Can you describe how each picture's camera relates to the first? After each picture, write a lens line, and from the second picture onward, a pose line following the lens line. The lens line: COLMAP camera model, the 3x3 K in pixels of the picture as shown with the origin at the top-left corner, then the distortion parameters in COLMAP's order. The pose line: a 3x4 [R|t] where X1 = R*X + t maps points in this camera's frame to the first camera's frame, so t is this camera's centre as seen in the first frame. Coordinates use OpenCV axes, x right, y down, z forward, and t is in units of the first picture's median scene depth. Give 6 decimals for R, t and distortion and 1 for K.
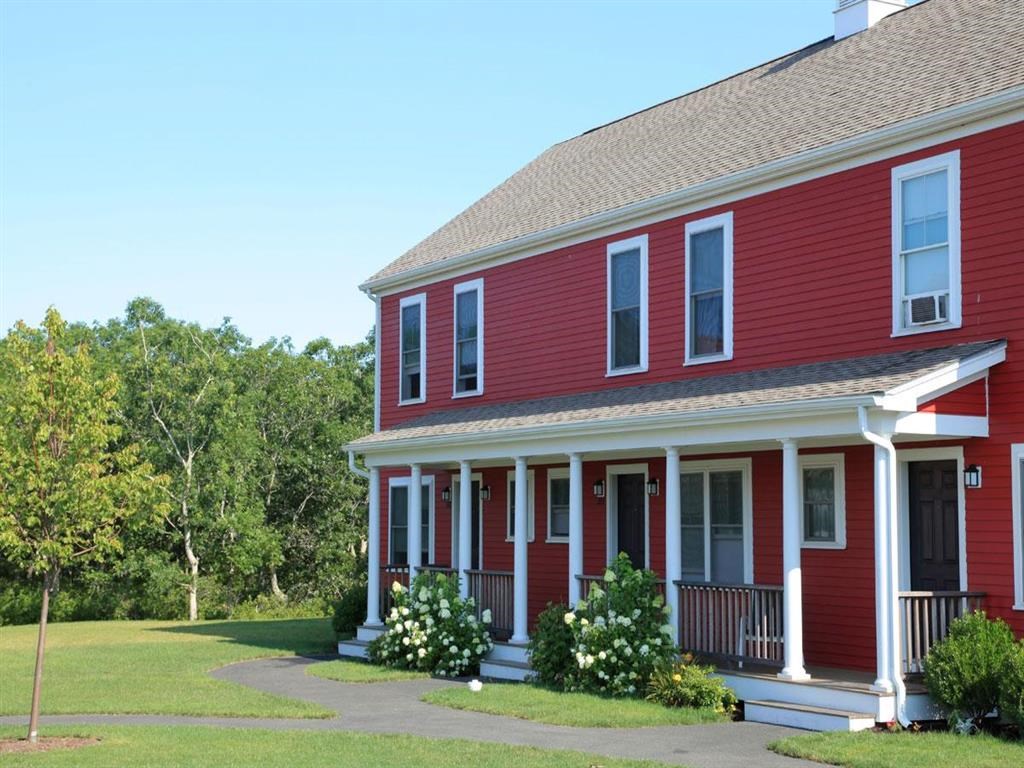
lens RADIAL K [[1708.5, 0, 512.0], [0, 1708.5, 384.0], [0, 0, 1]] dist [0.271399, -0.016010]
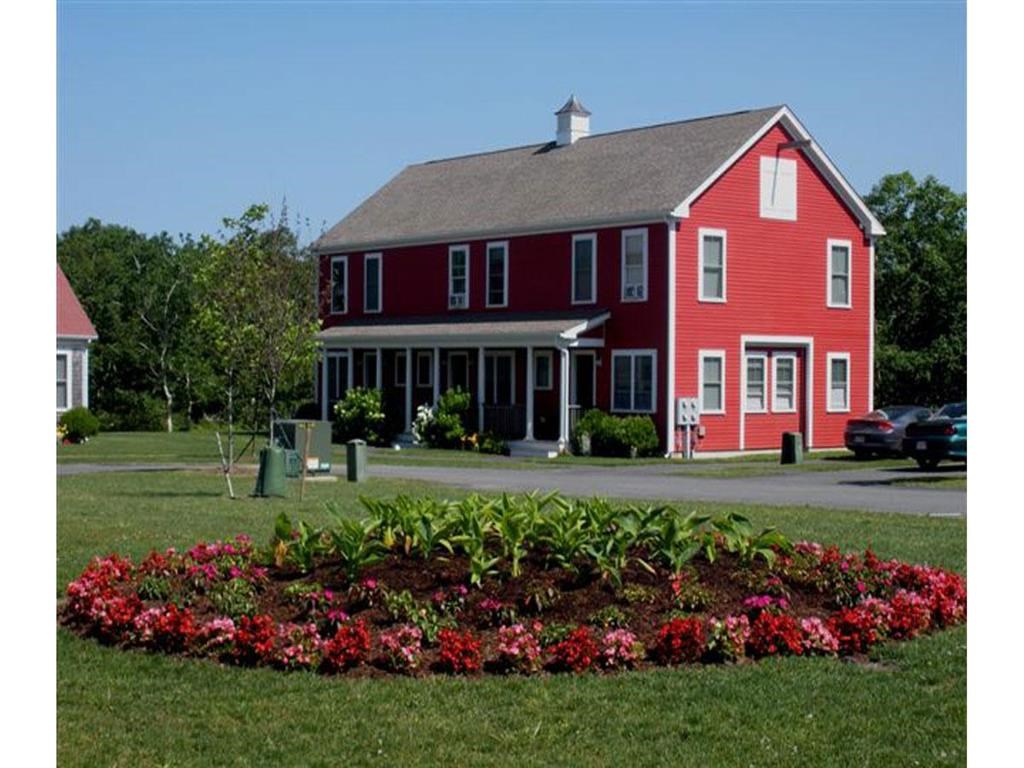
lens RADIAL K [[1708.5, 0, 512.0], [0, 1708.5, 384.0], [0, 0, 1]] dist [0.271399, -0.016010]
pose [[0.990918, 0.001265, 0.134461, -0.170323], [-0.013876, 0.995579, 0.092894, -0.124003], [-0.133749, -0.093916, 0.986555, -1.246826]]
